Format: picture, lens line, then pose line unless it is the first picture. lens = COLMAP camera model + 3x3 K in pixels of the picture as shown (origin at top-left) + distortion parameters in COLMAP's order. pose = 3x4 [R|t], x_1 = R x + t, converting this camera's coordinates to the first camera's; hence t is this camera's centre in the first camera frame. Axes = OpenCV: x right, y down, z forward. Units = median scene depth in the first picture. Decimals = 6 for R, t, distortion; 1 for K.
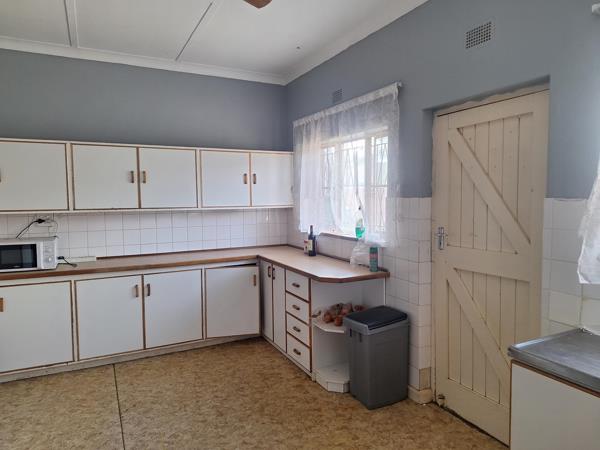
lens RADIAL K [[411.4, 0, 300.0], [0, 411.4, 225.0], [0, 0, 1]] dist [-0.001550, -0.001976]
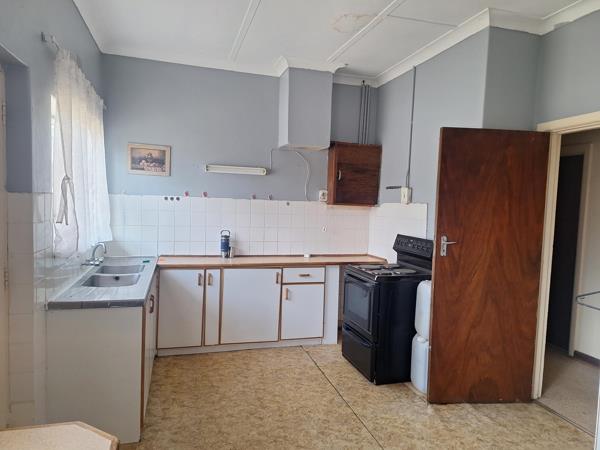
lens RADIAL K [[411.4, 0, 300.0], [0, 411.4, 225.0], [0, 0, 1]] dist [-0.001550, -0.001976]
pose [[-0.984649, -0.031697, 0.171645, -0.453407], [-0.010152, 0.992109, 0.124970, -0.128058], [-0.174252, 0.121309, -0.977200, 1.915983]]
